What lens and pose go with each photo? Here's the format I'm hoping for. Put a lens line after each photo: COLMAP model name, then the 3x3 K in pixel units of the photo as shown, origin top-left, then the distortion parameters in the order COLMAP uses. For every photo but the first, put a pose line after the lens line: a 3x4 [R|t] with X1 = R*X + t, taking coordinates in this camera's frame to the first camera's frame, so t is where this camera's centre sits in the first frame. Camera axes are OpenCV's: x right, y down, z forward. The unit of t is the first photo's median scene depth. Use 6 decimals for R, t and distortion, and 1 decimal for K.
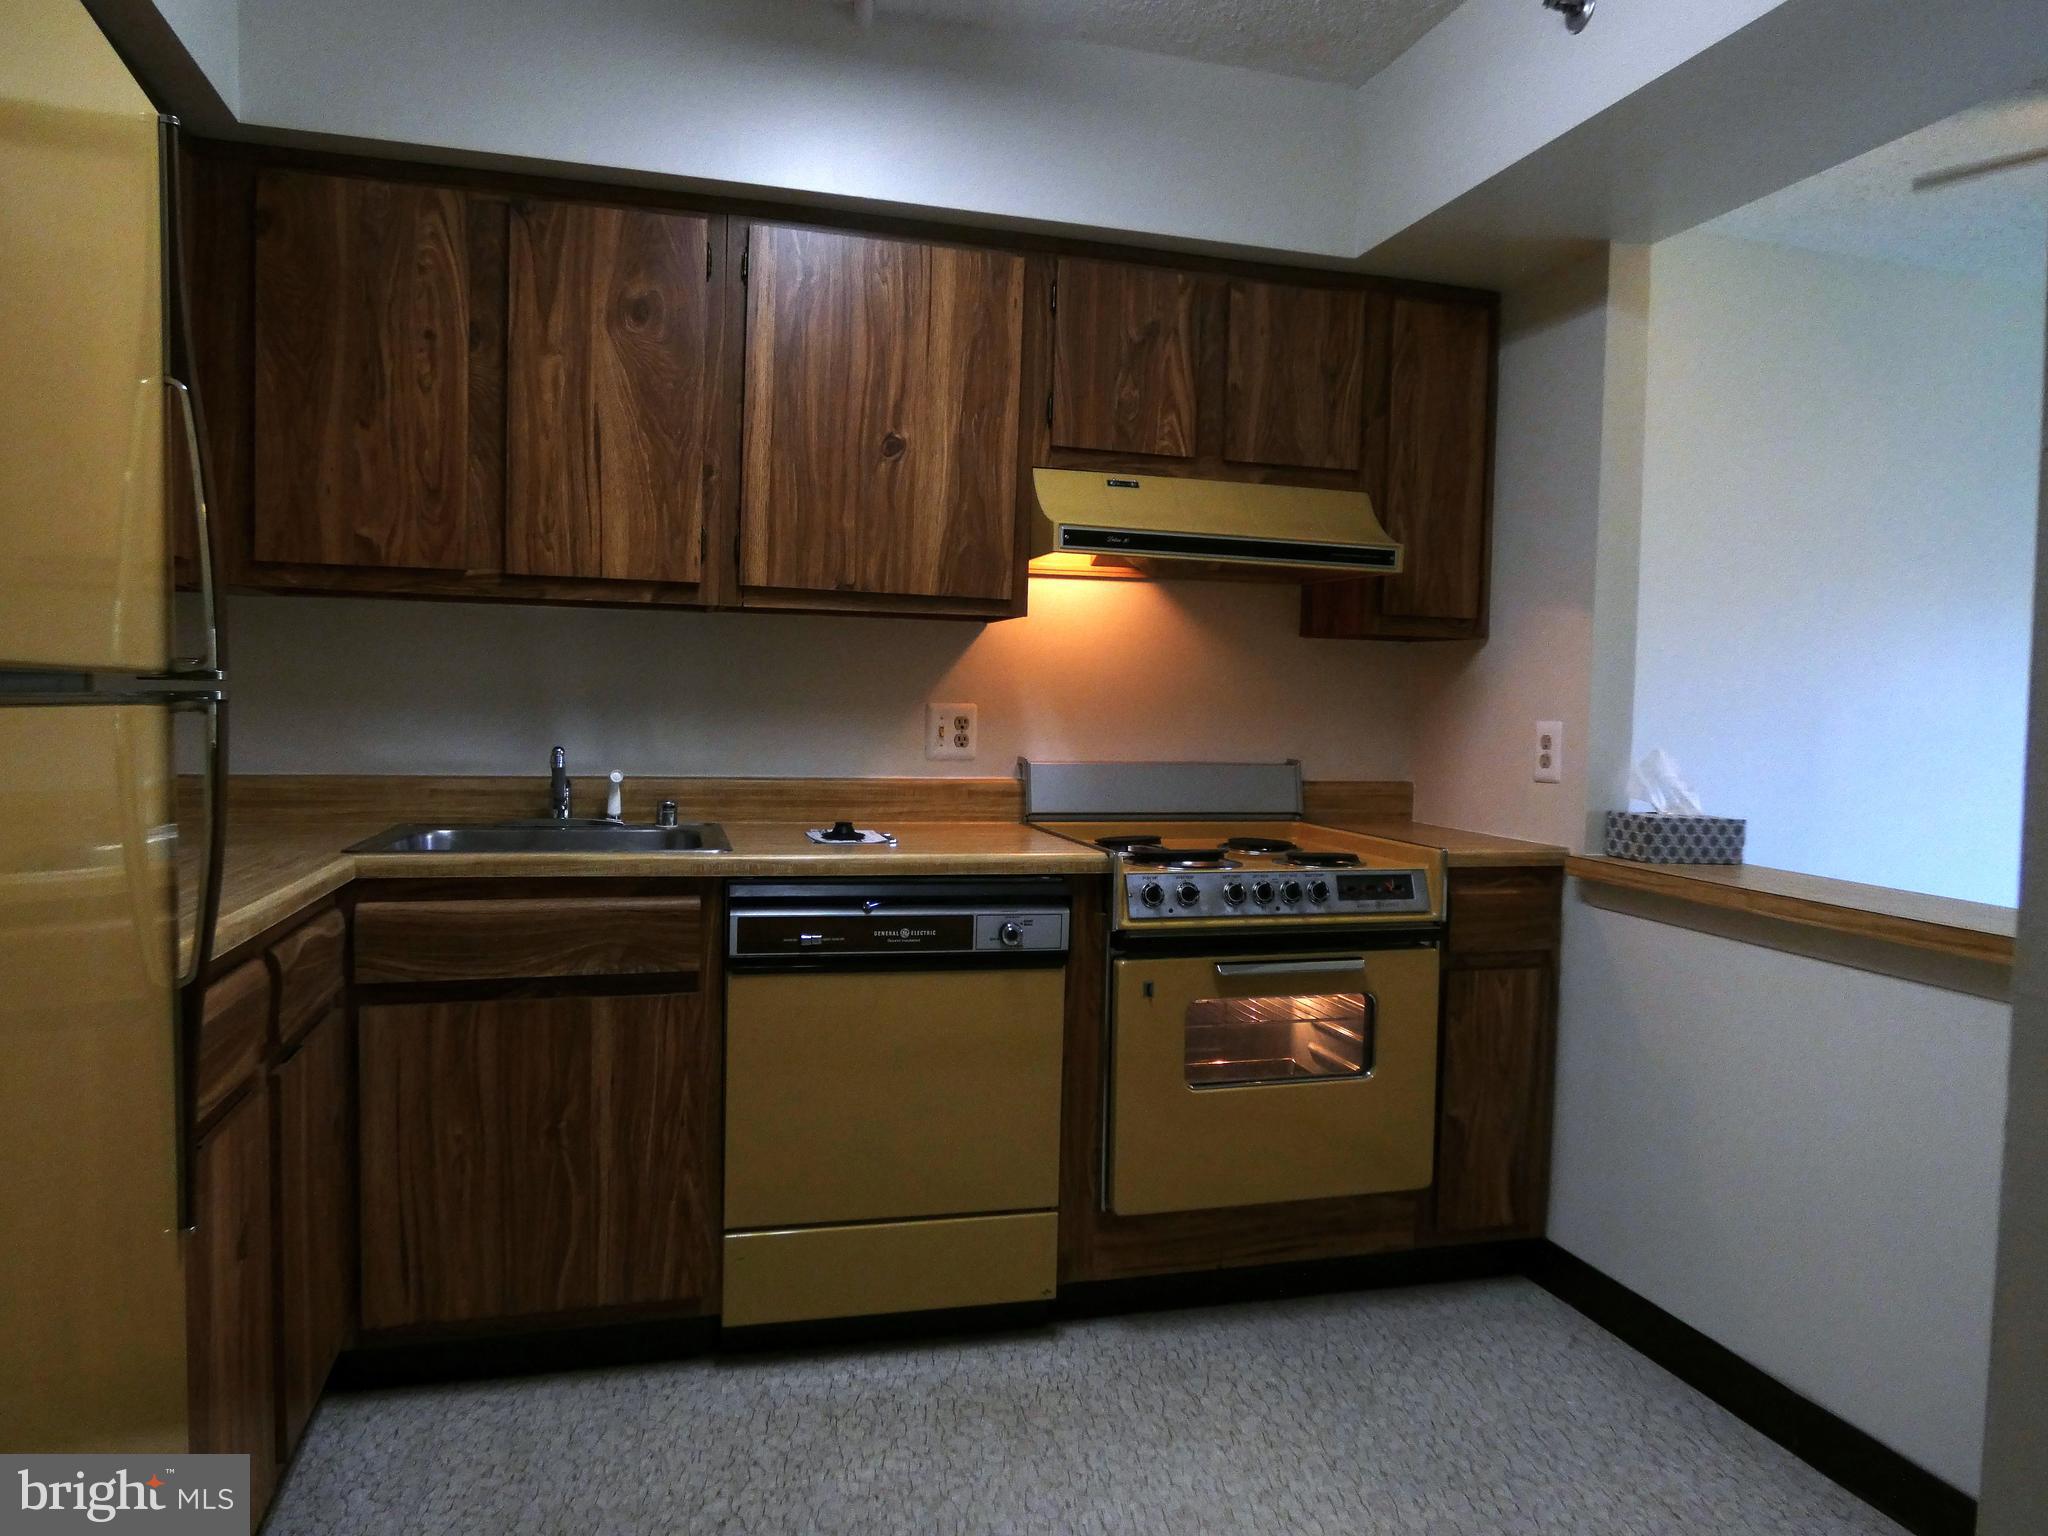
lens RADIAL K [[1385.9, 0, 1024.0], [0, 1385.9, 768.0], [0, 0, 1]] dist [-0.005535, -0.002182]
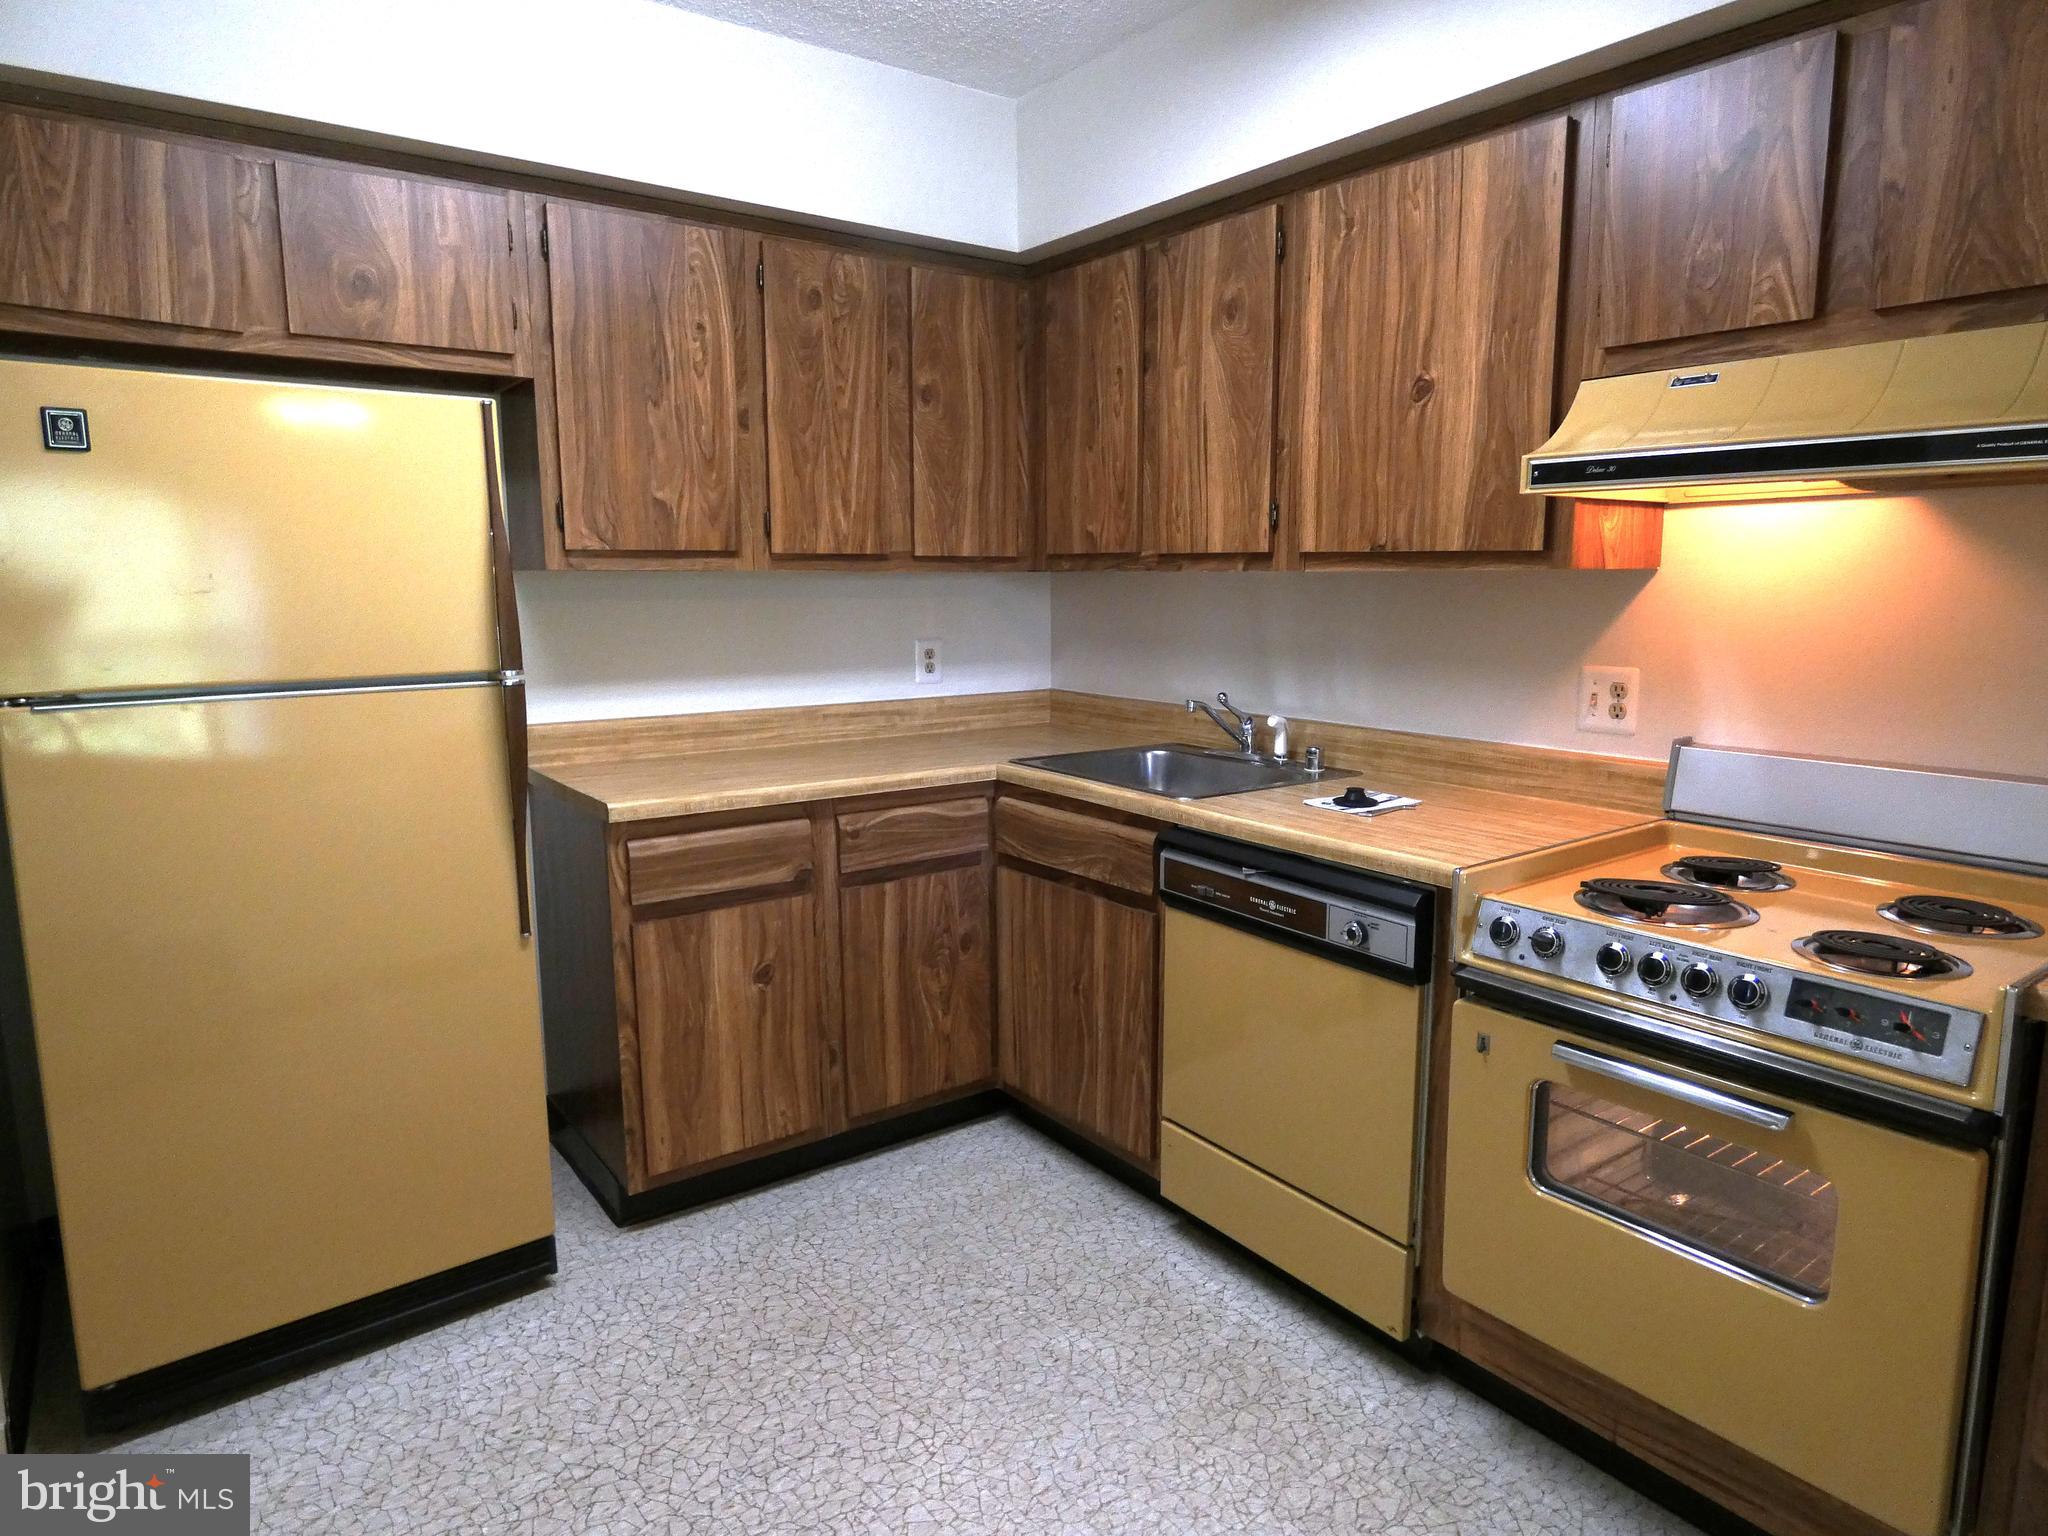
lens RADIAL K [[1220.2, 0, 1024.0], [0, 1220.2, 768.0], [0, 0, 1]] dist [0.003172, -0.003485]
pose [[0.359698, 0.123370, -0.924877, 0.601568], [-0.032998, 0.992282, 0.119528, -0.072986], [0.932485, -0.012475, 0.360993, 0.468435]]
